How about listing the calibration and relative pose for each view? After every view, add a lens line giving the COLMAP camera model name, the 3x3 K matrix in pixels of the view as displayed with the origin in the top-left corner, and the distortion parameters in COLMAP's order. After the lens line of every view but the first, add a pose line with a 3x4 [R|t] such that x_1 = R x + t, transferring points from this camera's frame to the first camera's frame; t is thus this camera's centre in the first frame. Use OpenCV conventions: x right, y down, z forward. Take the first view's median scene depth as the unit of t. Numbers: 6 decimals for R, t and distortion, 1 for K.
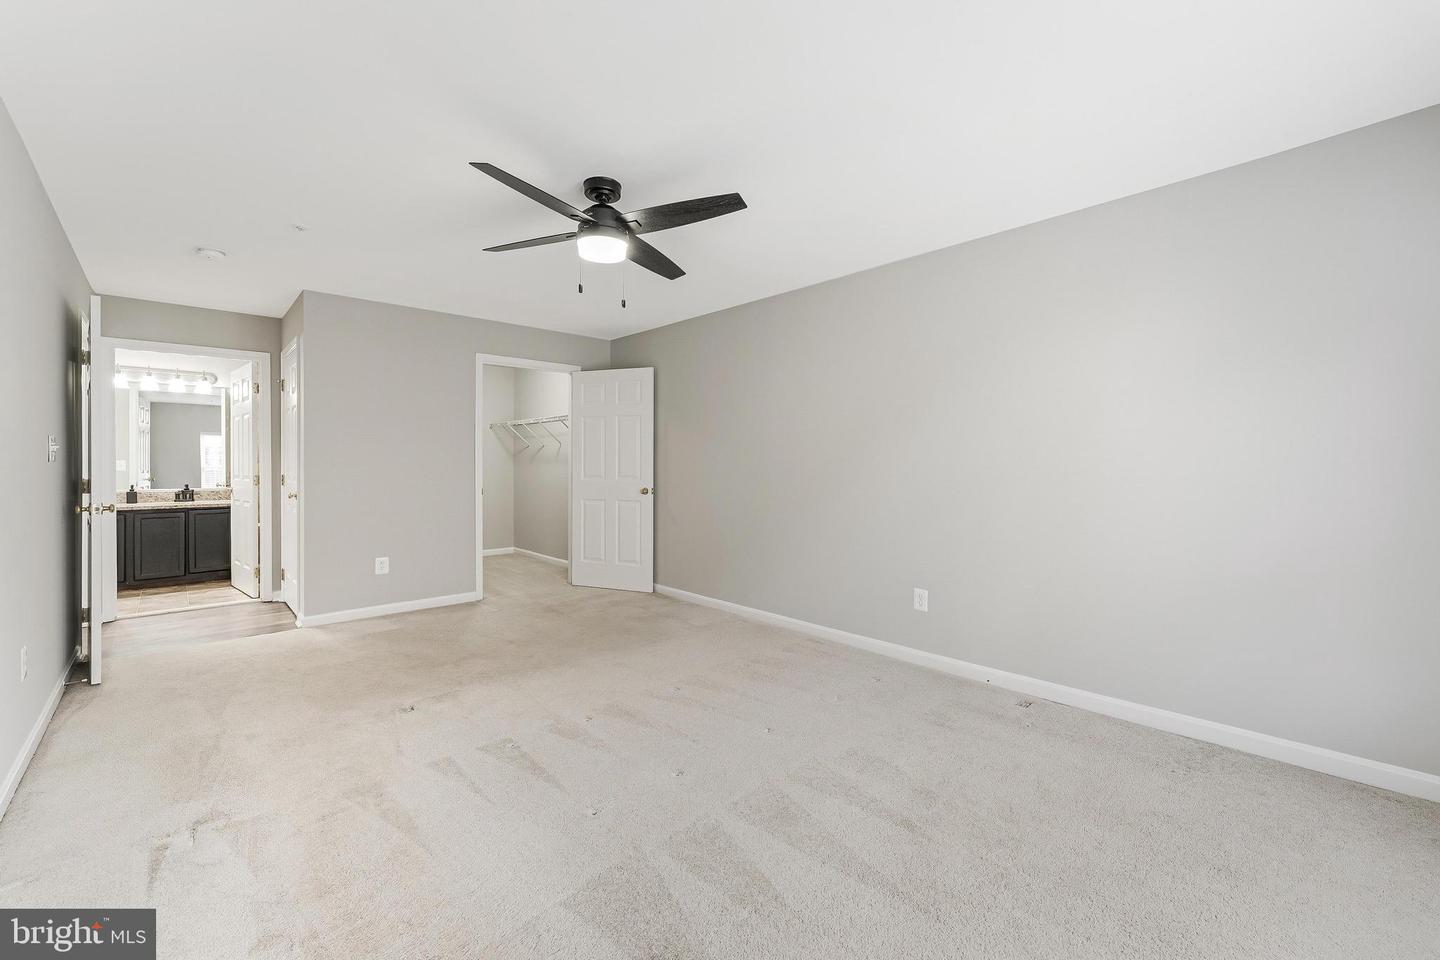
lens RADIAL K [[579.9, 0, 728.8], [0, 579.9, 471.9], [0, 0, 1]] dist [0.002545, -0.000295]
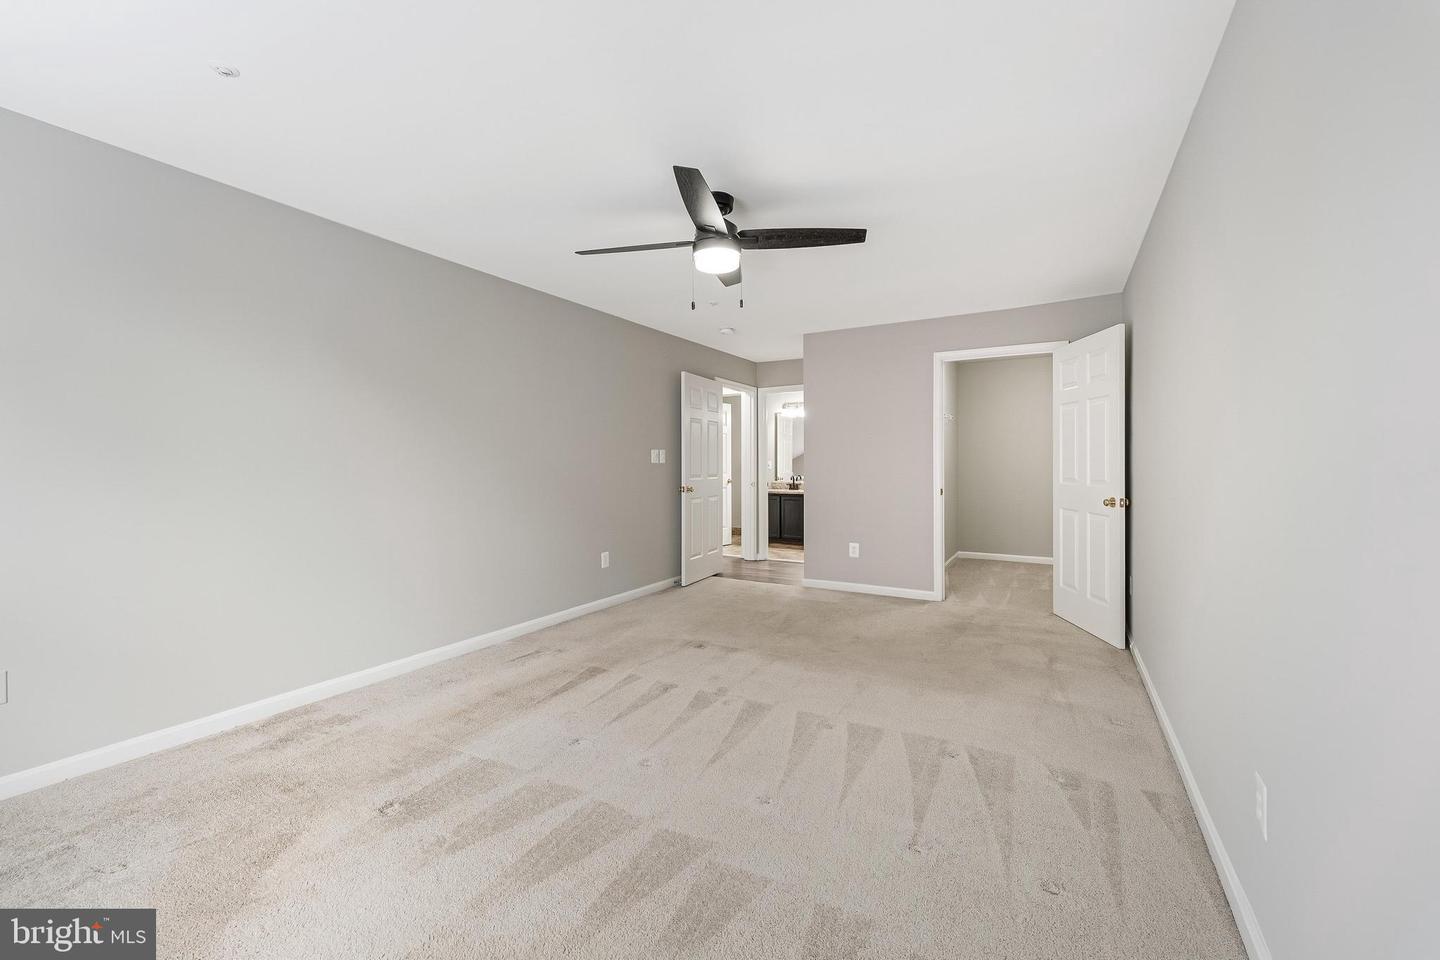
lens RADIAL K [[579.9, 0, 728.8], [0, 579.9, 471.9], [0, 0, 1]] dist [0.002545, -0.000295]
pose [[0.313656, 0.012379, -0.949456, 0.405268], [-0.012552, 0.999882, 0.008890, -0.004619], [0.949454, 0.009129, 0.313774, 0.352549]]
